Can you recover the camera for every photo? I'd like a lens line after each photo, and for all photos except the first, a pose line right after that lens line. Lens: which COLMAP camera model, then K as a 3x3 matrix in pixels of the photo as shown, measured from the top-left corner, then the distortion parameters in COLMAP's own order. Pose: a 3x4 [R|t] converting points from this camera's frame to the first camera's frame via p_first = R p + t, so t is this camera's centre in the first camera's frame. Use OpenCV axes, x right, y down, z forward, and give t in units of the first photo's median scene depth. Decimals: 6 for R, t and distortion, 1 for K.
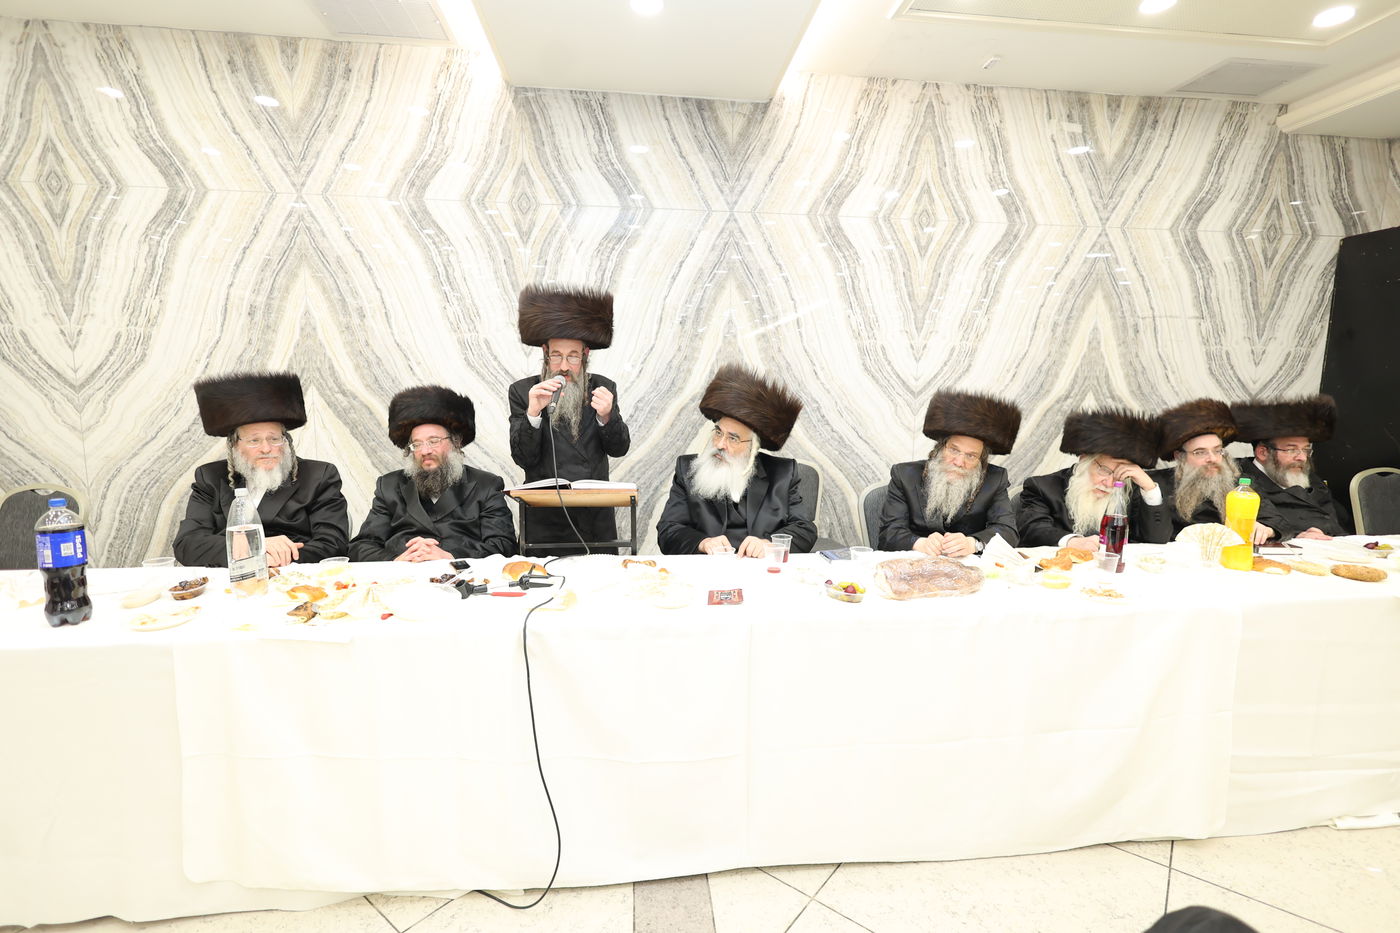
lens RADIAL K [[651.9, 0, 709.4], [0, 651.9, 469.6], [0, 0, 1]] dist [0.003004, 0.000439]
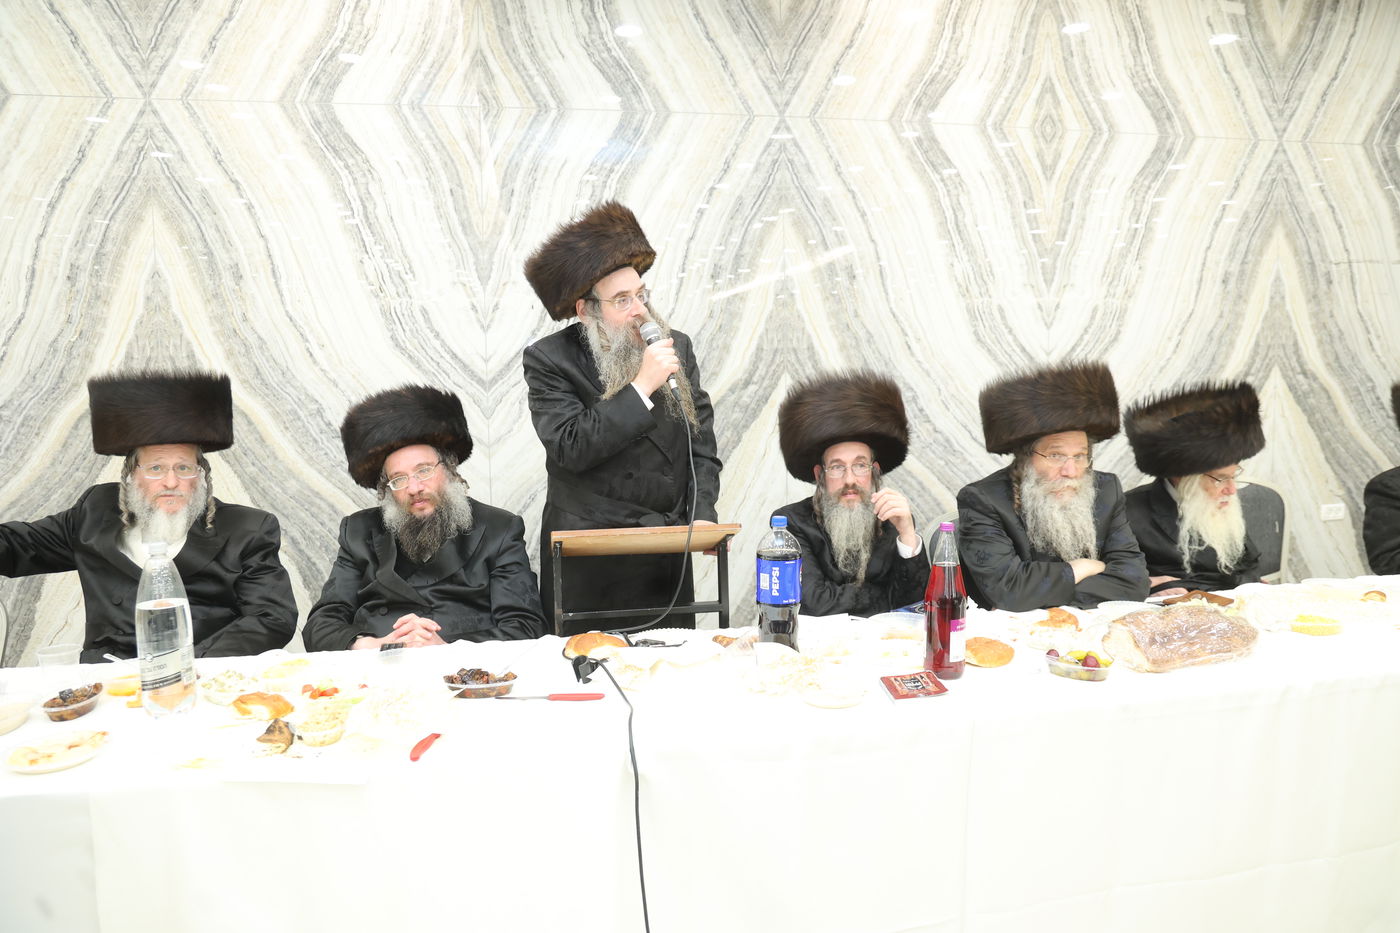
lens RADIAL K [[1004.4, 0, 711.7], [0, 1004.4, 450.0], [0, 0, 1]] dist [-0.093806, 0.074582]
pose [[0.996118, -0.031272, 0.082285, -0.132934], [0.035202, 0.998286, -0.046754, 0.000958], [-0.080682, 0.049469, 0.995512, -0.016482]]
